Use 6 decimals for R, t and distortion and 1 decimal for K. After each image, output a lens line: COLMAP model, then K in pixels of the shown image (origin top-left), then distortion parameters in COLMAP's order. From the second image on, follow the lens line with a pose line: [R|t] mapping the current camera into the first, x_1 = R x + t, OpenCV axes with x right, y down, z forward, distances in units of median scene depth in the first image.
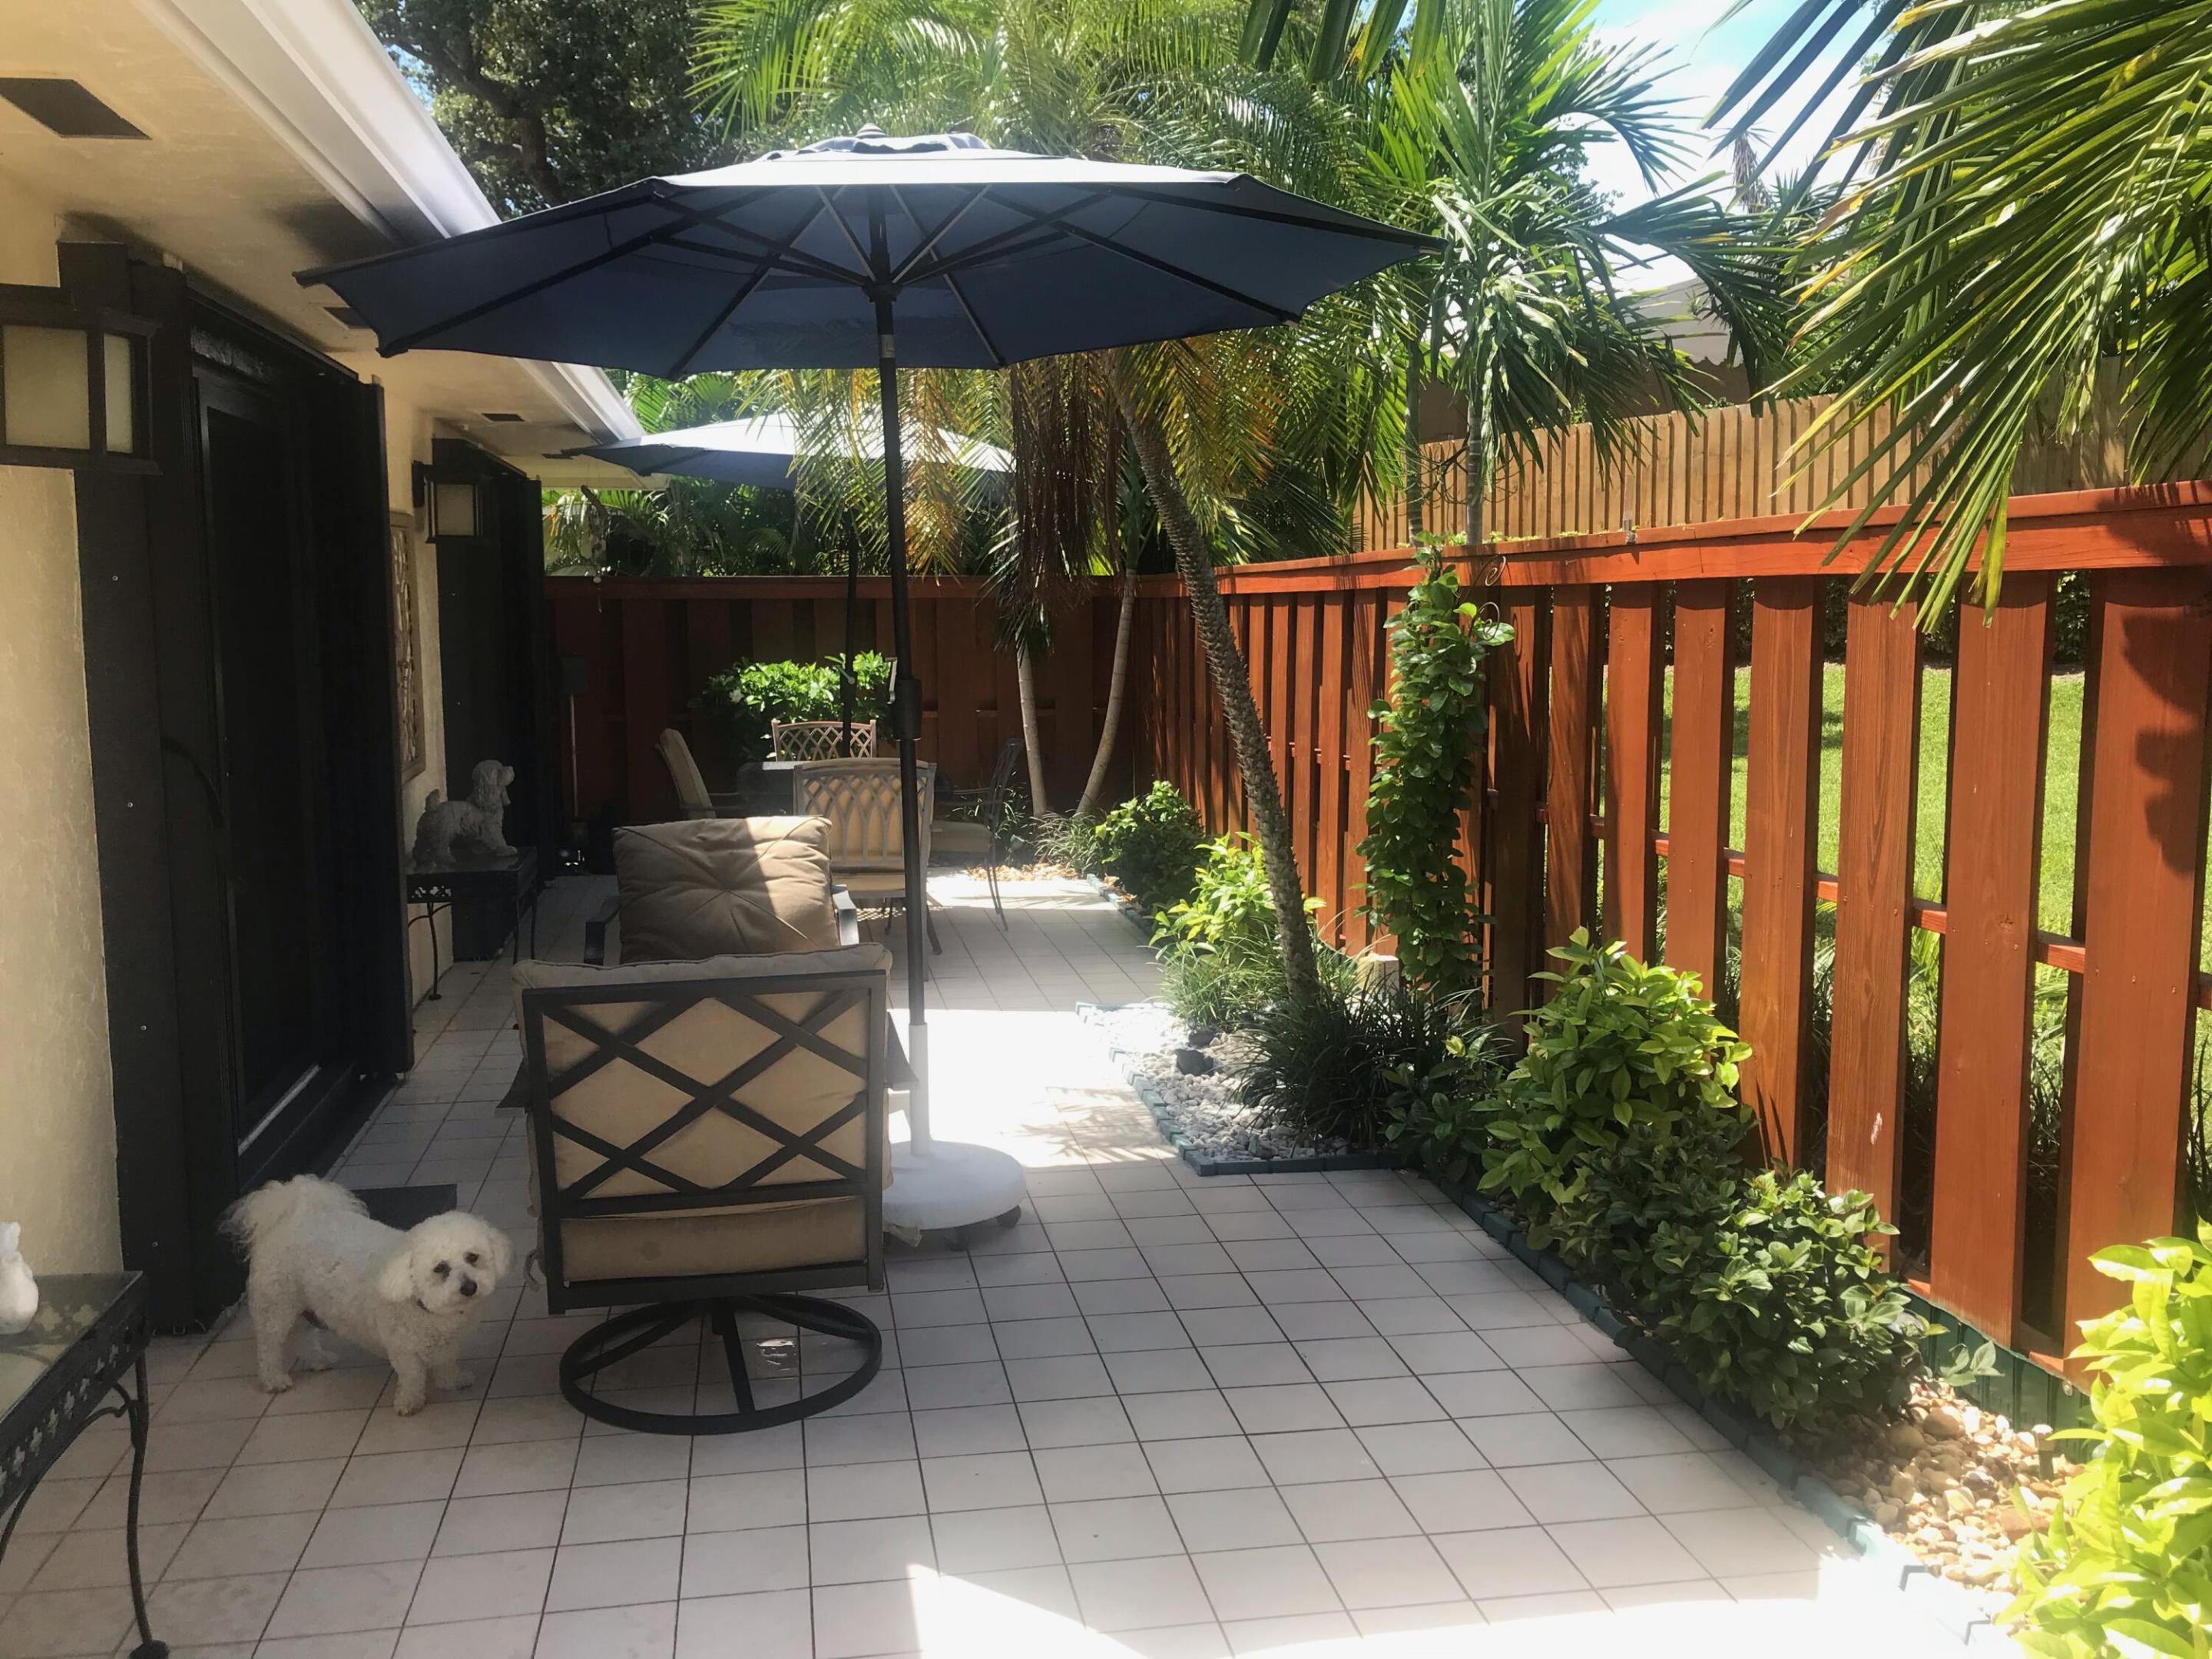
lens RADIAL K [[1788.2, 0, 1100.4], [0, 1788.2, 810.9], [0, 0, 1]] dist [0.061435, -0.121736]
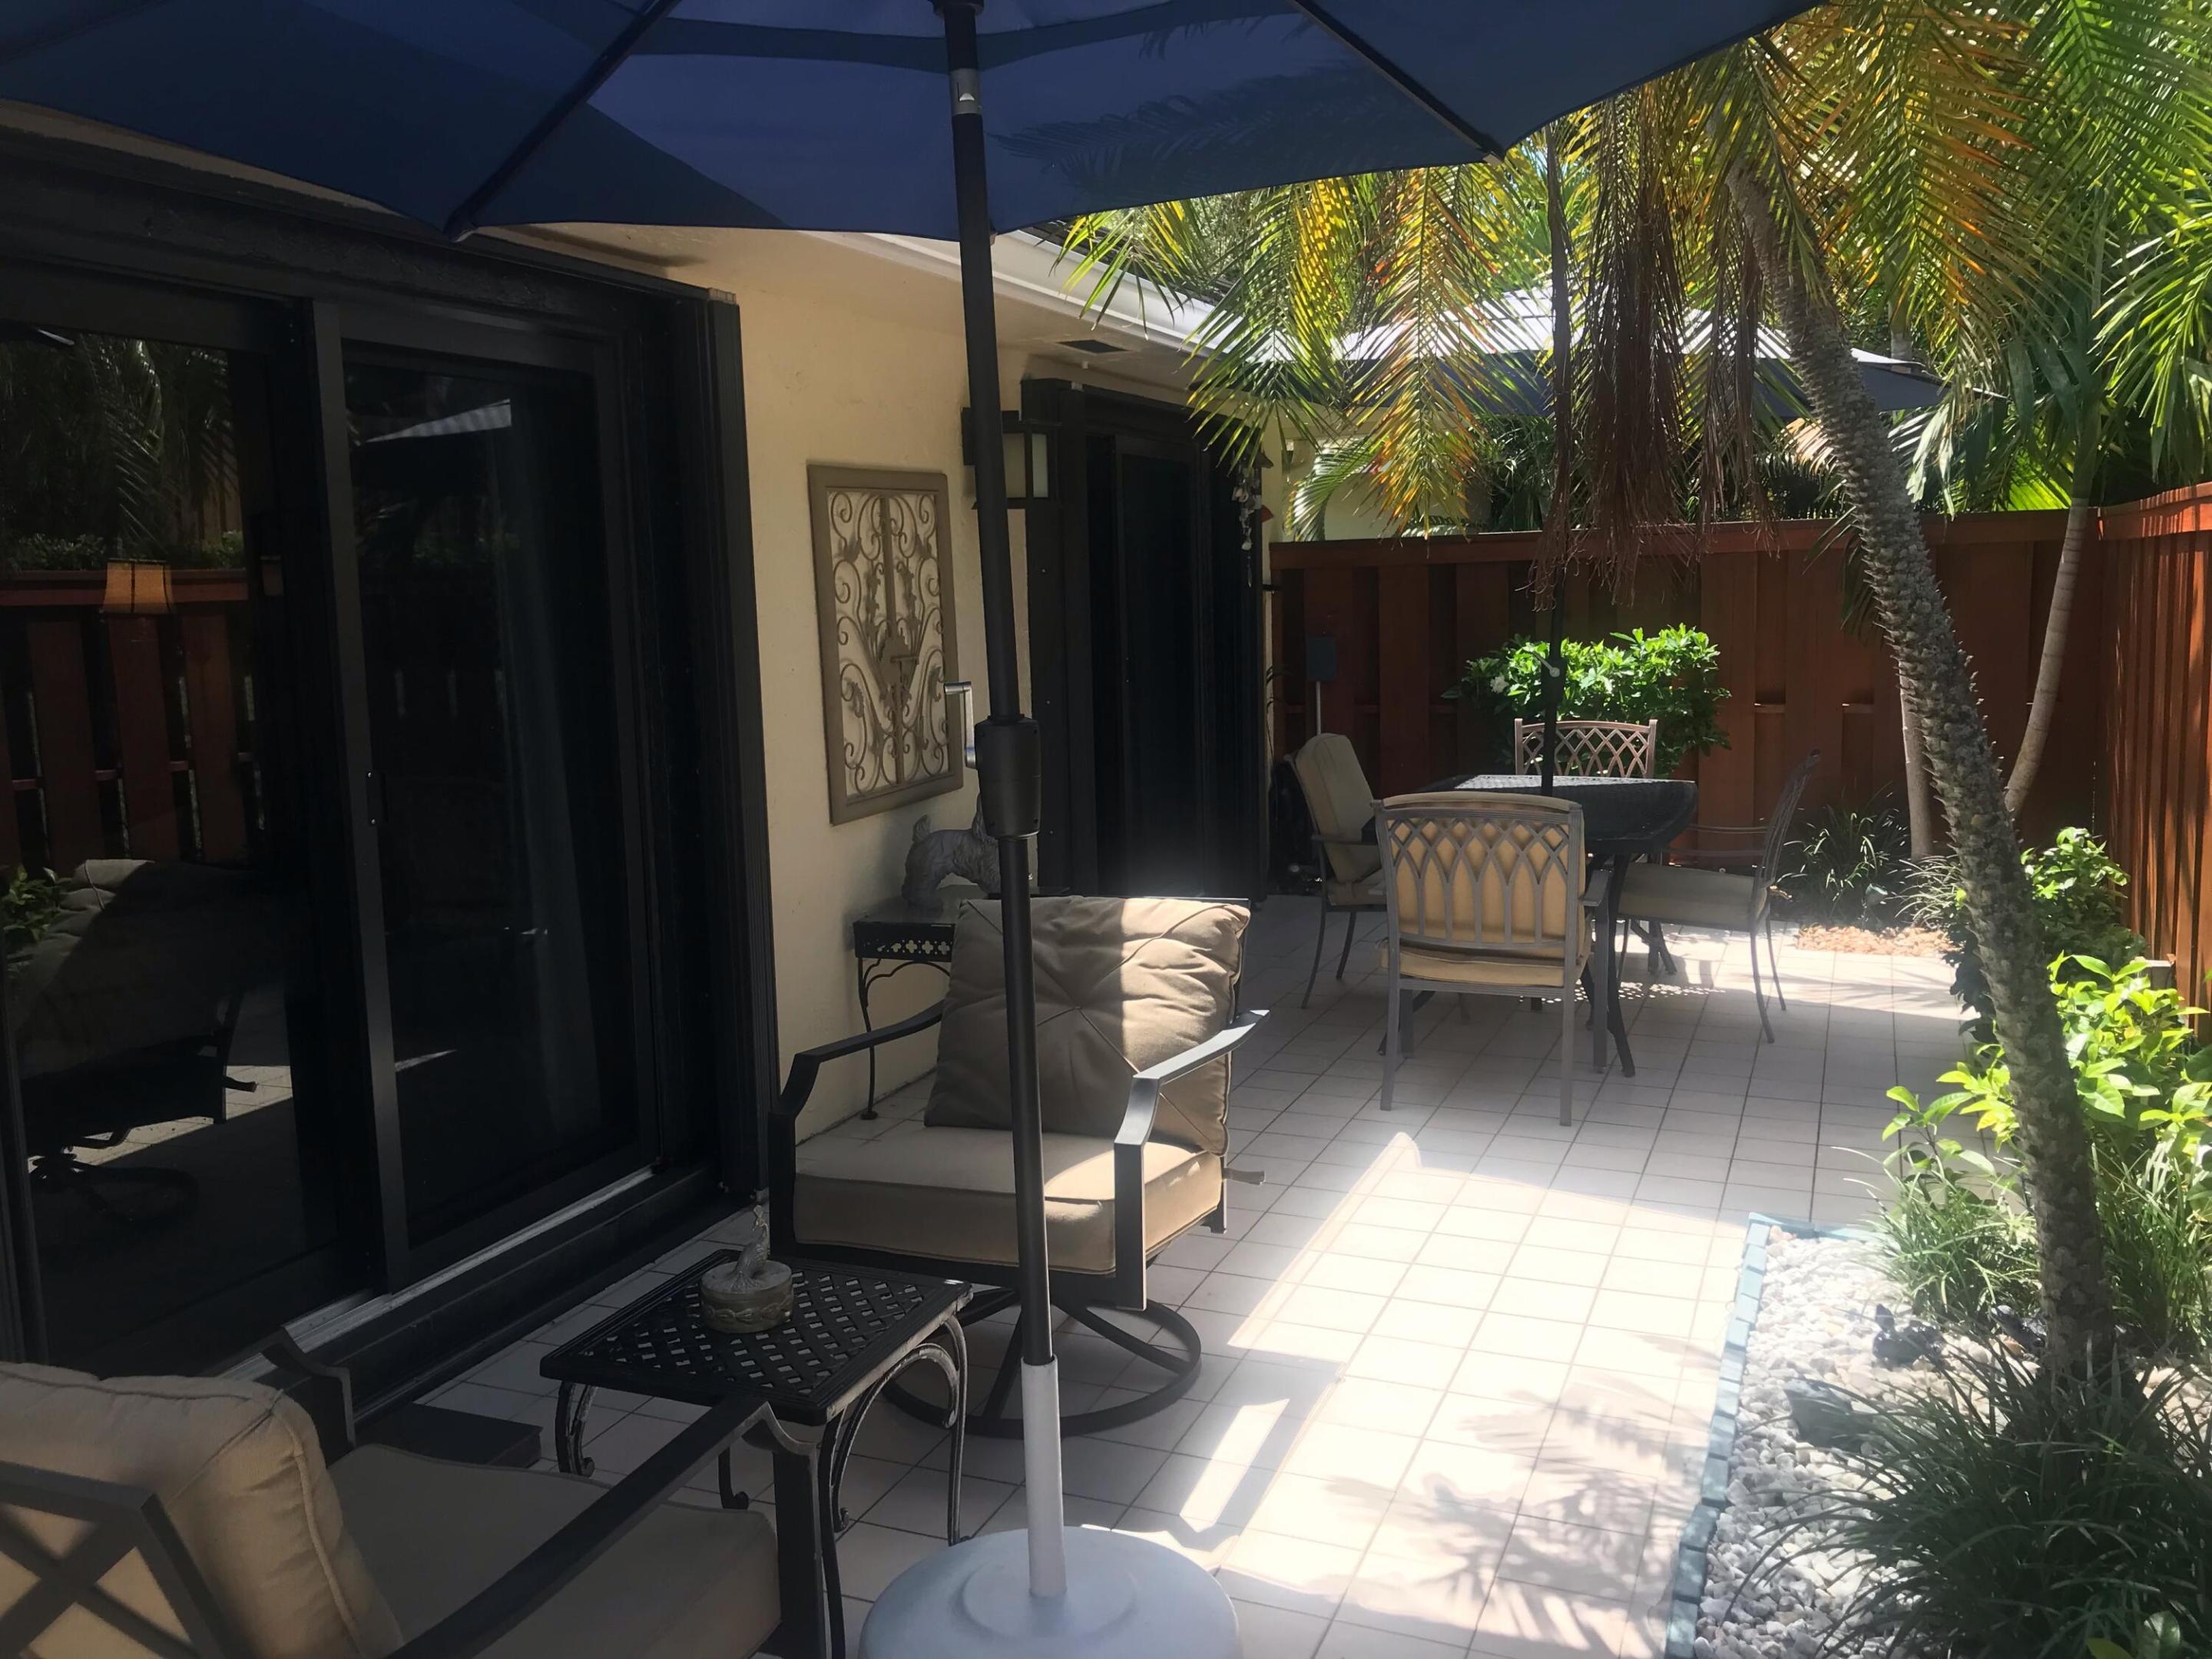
lens RADIAL K [[1788.2, 0, 1100.4], [0, 1788.2, 810.9], [0, 0, 1]] dist [0.061435, -0.121736]
pose [[0.832685, 0.049530, -0.551527, 0.157431], [-0.037128, 0.998744, 0.033637, -0.049688], [0.552501, -0.007532, 0.833478, 0.426217]]
